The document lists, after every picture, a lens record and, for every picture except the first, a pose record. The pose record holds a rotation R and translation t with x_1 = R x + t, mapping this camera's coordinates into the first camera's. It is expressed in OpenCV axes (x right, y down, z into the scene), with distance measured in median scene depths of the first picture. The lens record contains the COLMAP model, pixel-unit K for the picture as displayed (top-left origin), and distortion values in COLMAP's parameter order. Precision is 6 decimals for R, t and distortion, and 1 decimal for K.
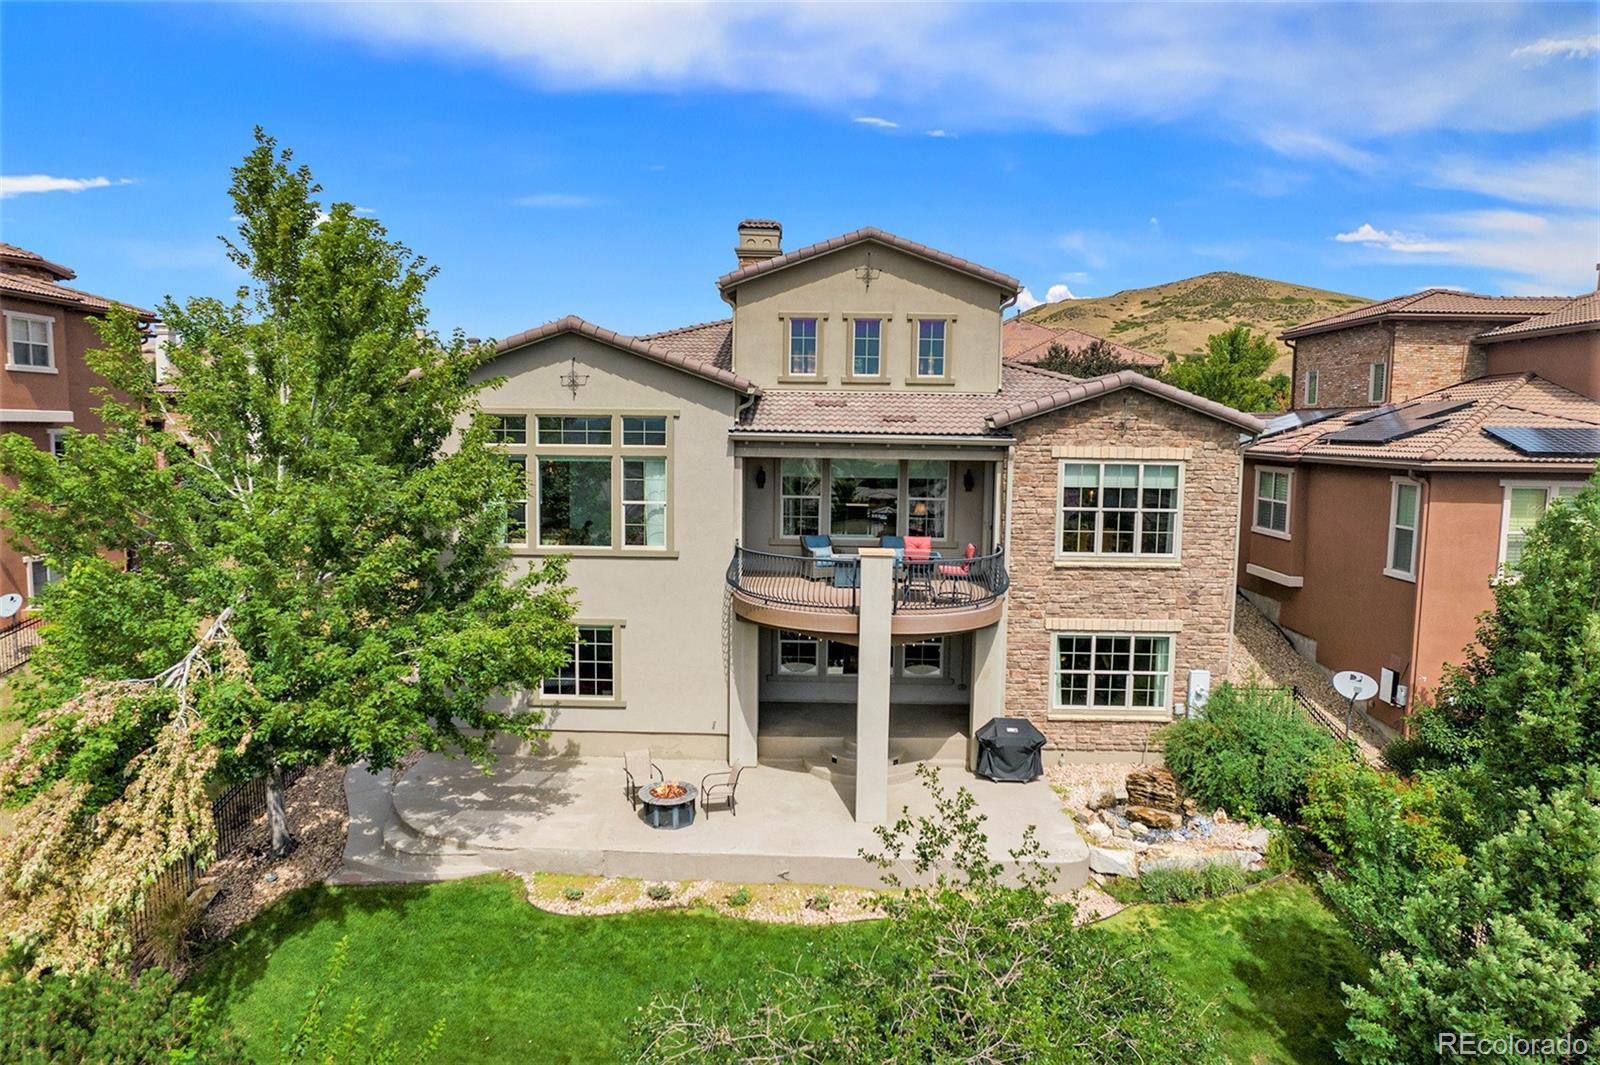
lens RADIAL K [[1020.8, 0, 800.0], [0, 1020.8, 532.5], [0, 0, 1]] dist [-0.037986, 0.001418]
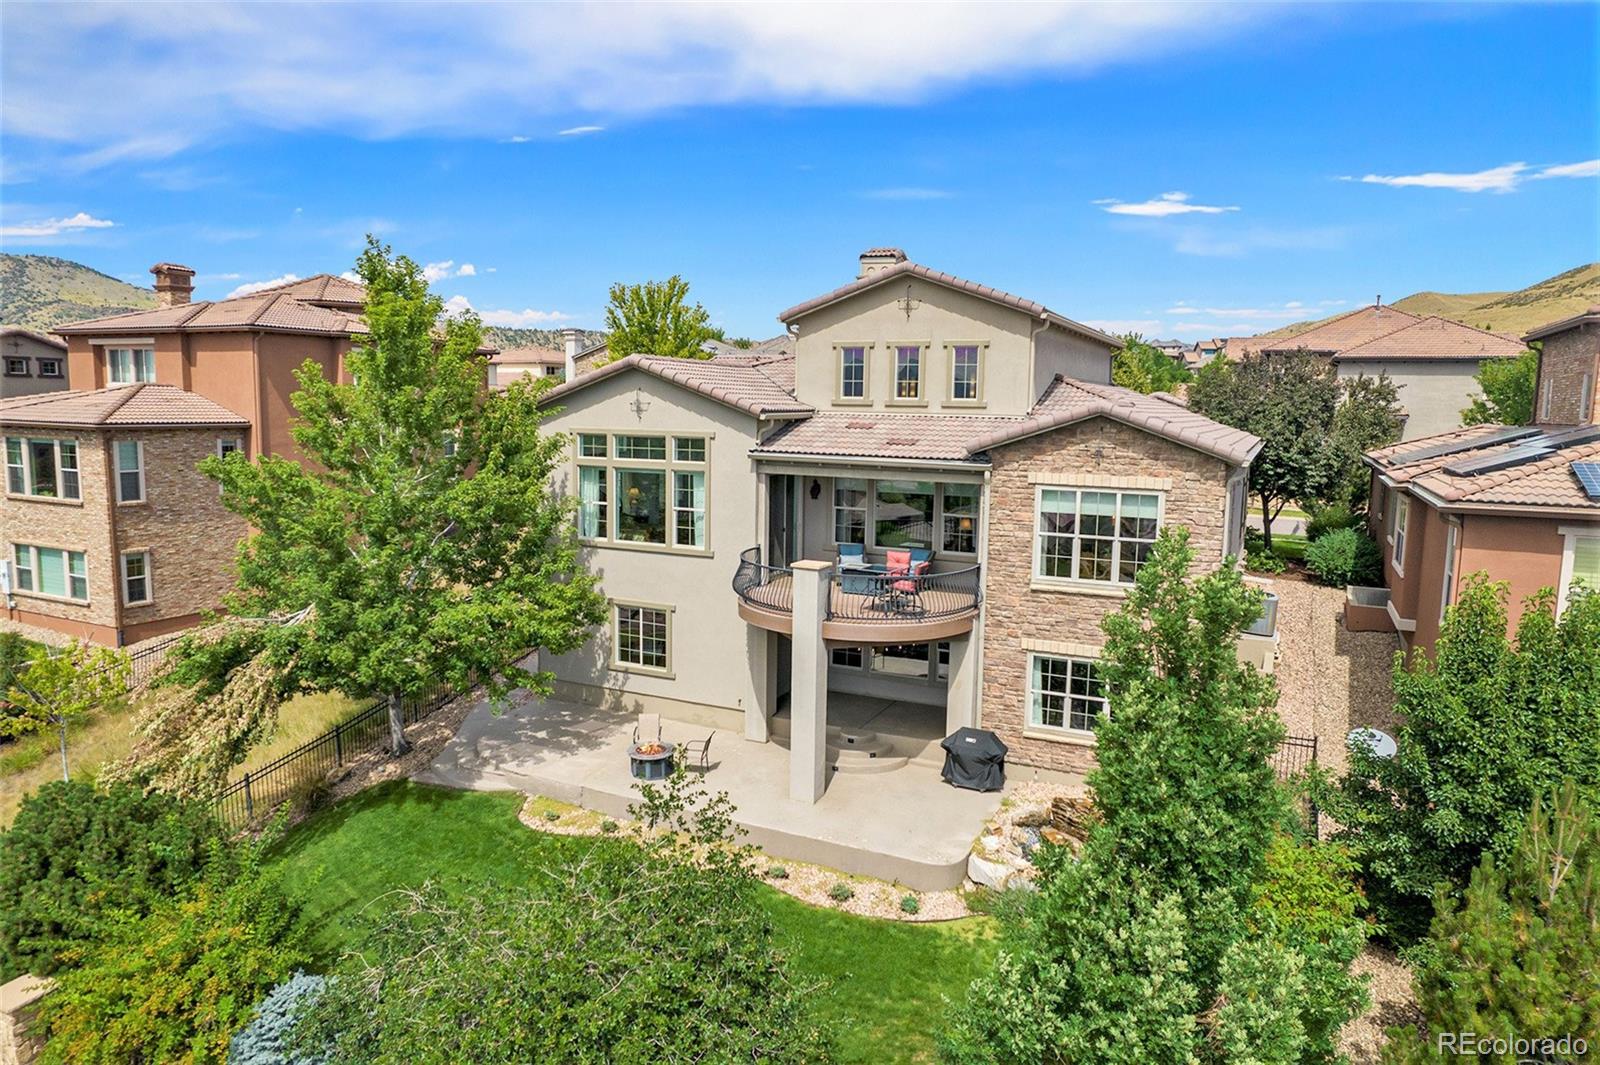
lens RADIAL K [[1020.8, 0, 800.0], [0, 1020.8, 532.5], [0, 0, 1]] dist [-0.037986, 0.001418]
pose [[0.912190, 0.052792, -0.406354, 0.452434], [-0.046230, 0.998594, 0.025954, -0.039432], [0.407152, -0.004889, 0.913347, -0.035341]]
